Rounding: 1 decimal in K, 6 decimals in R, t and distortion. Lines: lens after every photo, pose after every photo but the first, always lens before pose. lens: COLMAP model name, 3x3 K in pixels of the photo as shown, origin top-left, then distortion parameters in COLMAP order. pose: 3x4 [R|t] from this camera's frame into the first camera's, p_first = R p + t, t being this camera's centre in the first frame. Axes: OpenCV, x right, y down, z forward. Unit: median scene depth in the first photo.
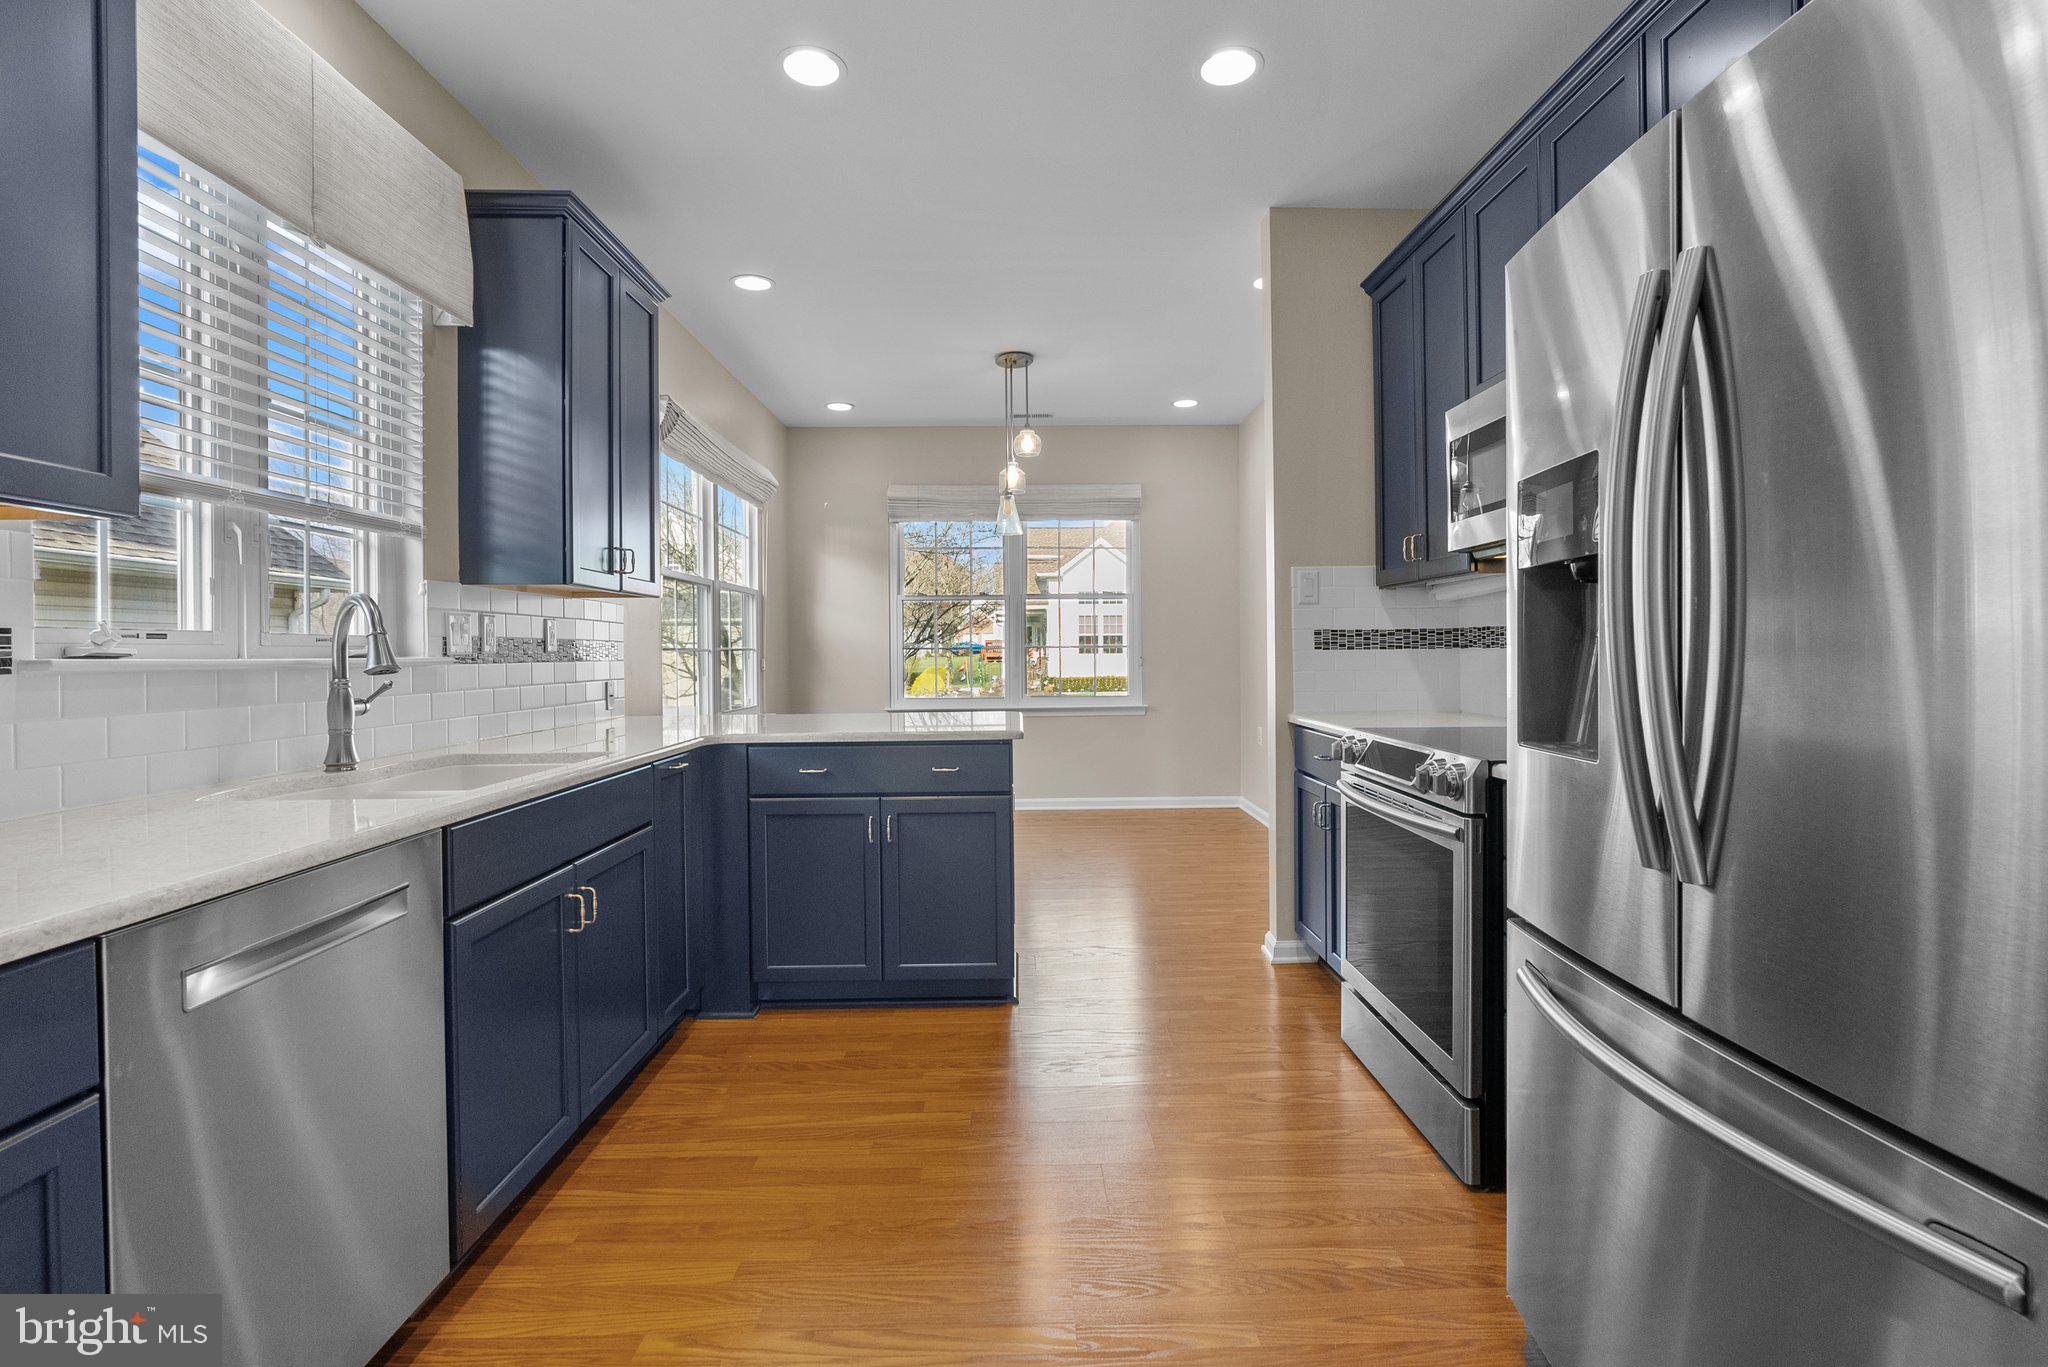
lens RADIAL K [[941.7, 0, 1026.1], [0, 941.7, 655.1], [0, 0, 1]] dist [-0.008907, 0.003801]
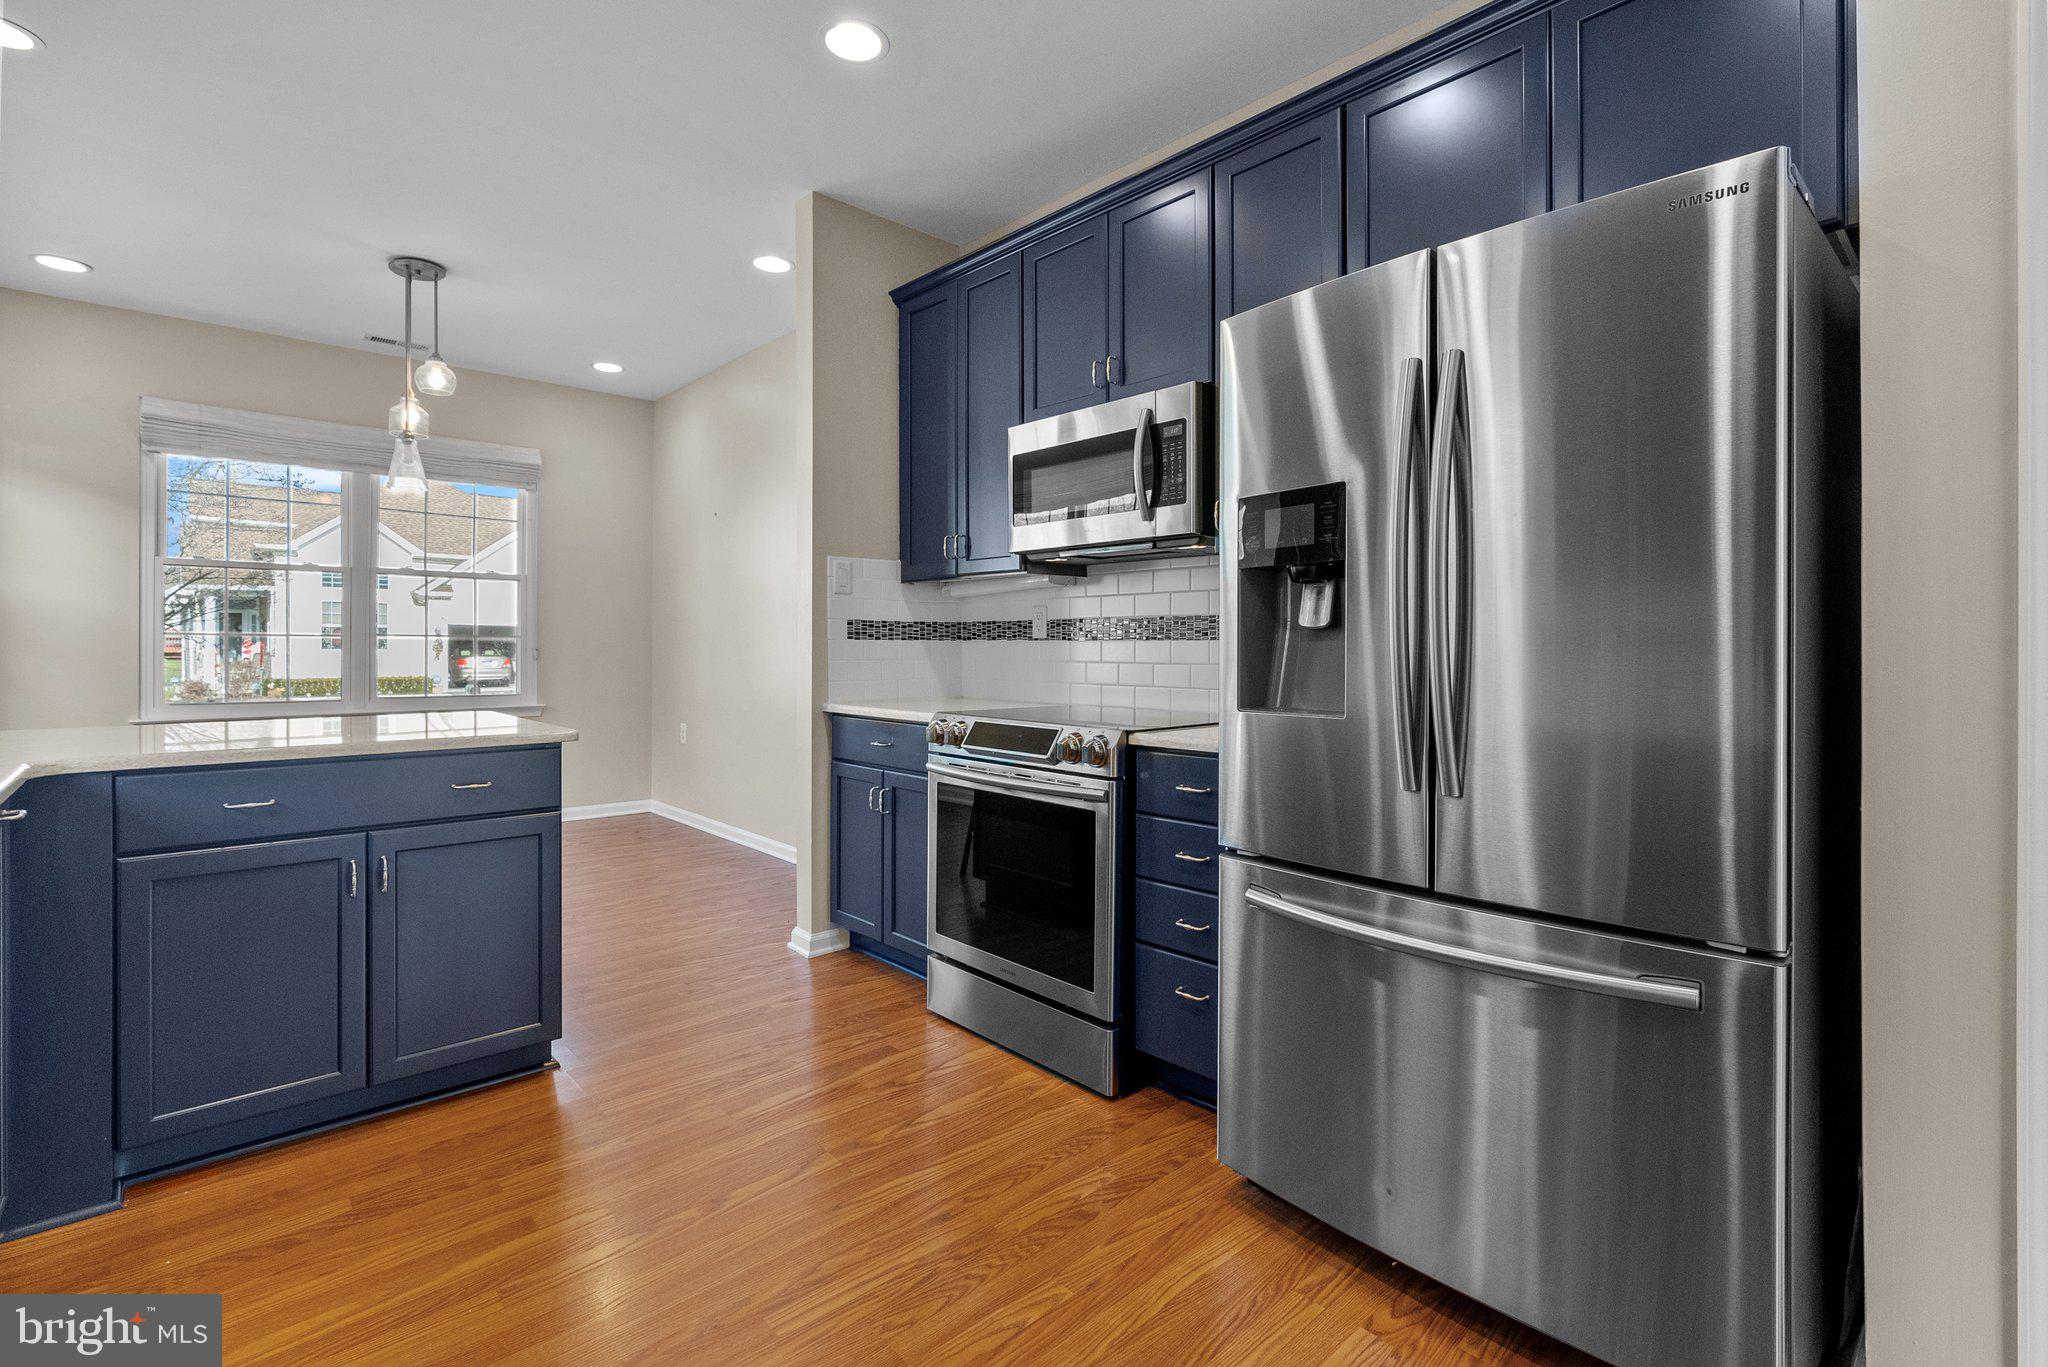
lens RADIAL K [[941.7, 0, 1022.6], [0, 941.7, 649.0], [0, 0, 1]] dist [-0.008907, 0.003801]
pose [[0.749958, 0.010984, 0.661395, -0.254982], [-0.007036, 0.999938, -0.008628, 0.013467], [-0.661449, 0.001817, 0.749988, 0.129722]]
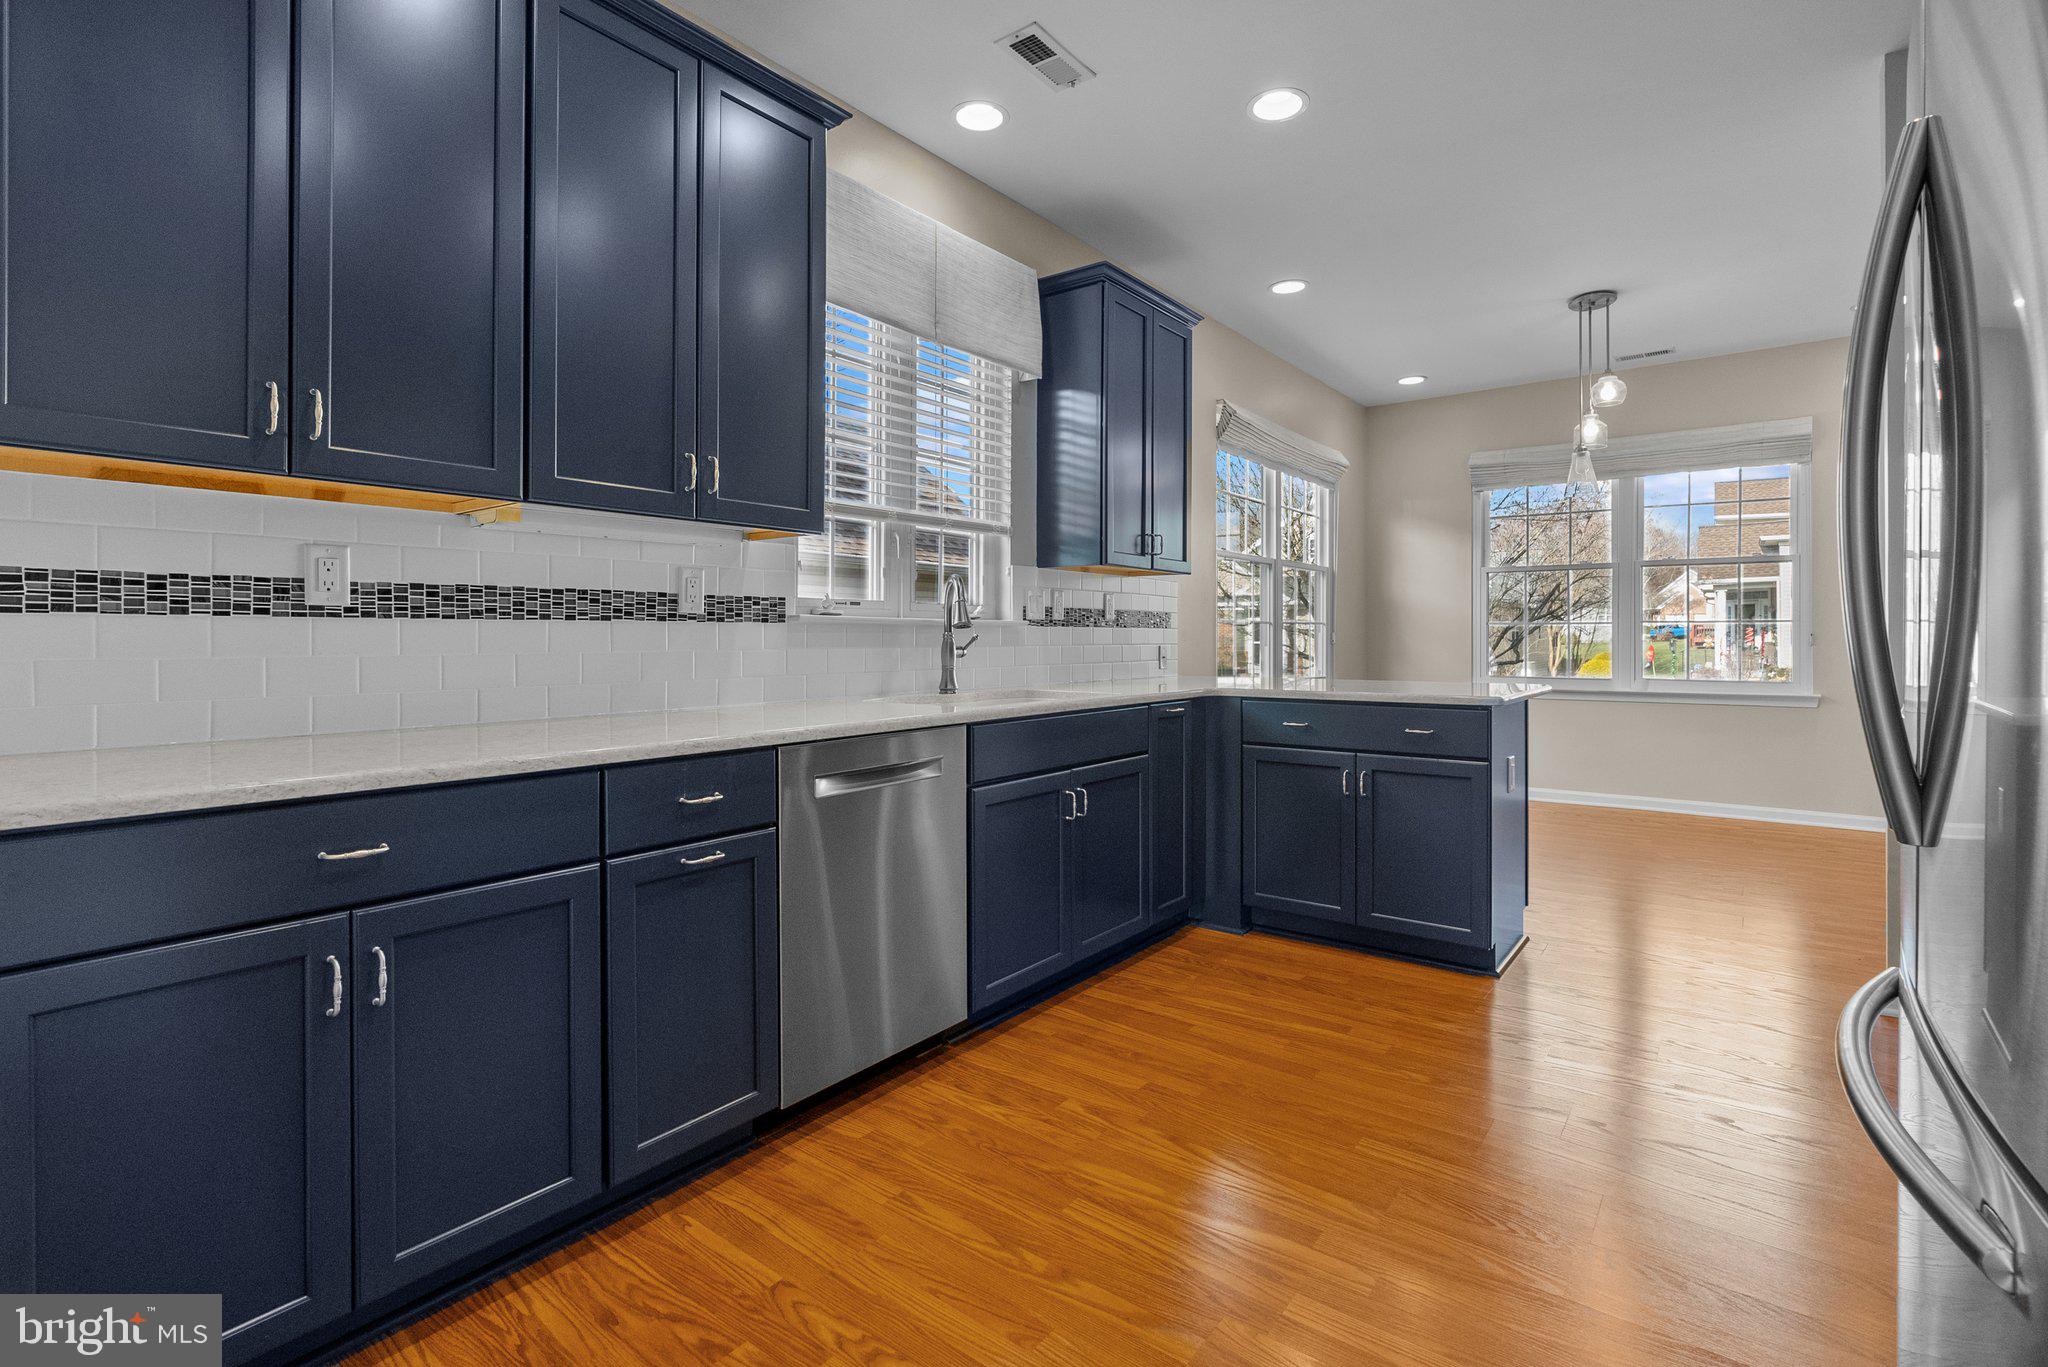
lens RADIAL K [[941.7, 0, 1022.4], [0, 941.7, 634.6], [0, 0, 1]] dist [-0.008907, 0.003801]
pose [[0.780169, 0.007900, -0.625519, 0.217298], [-0.009726, 0.999953, 0.000497, 0.019044], [0.625493, 0.005696, 0.780209, -0.072849]]
